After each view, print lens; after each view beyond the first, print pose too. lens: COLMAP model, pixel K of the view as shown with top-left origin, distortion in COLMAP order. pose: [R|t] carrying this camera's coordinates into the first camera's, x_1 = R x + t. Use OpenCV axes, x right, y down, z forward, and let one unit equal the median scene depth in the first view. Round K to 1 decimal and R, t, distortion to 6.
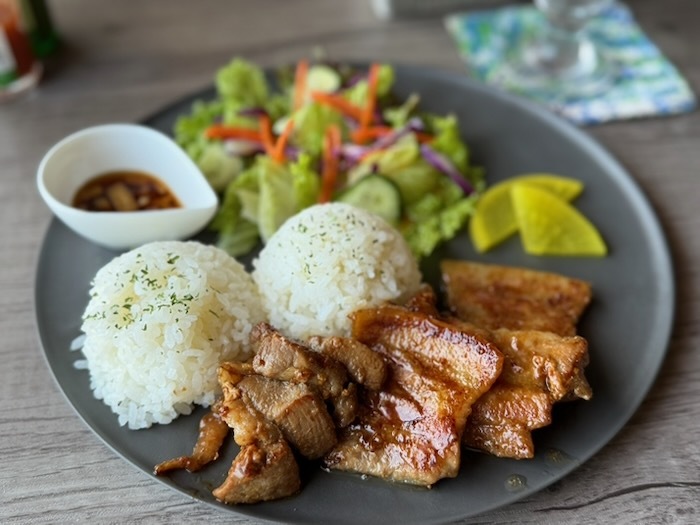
lens RADIAL K [[748.5, 0, 349.0], [0, 748.5, 262.9], [0, 0, 1]] dist [0.083677, 0.000000]
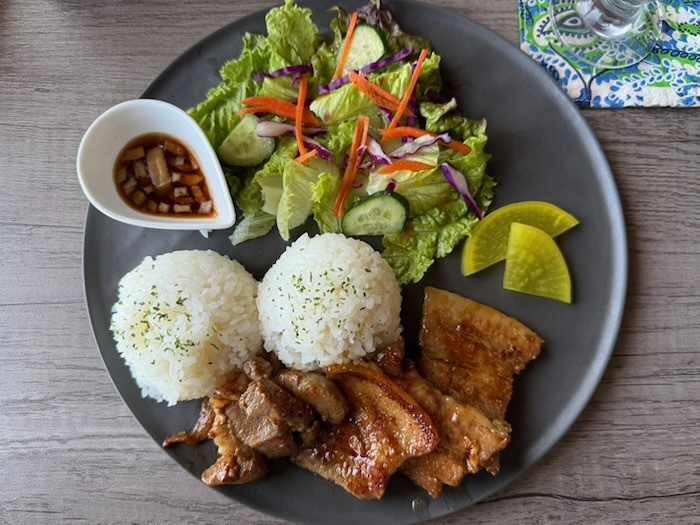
lens RADIAL K [[511.9, 0, 351.2], [0, 511.9, 262.2], [0, 0, 1]] dist [-0.007174, -0.014526]
pose [[0.977285, 0.211715, -0.009543, 0.011353], [-0.175597, 0.834129, 0.522872, -0.498913], [0.118659, -0.509319, 0.852358, 0.398223]]
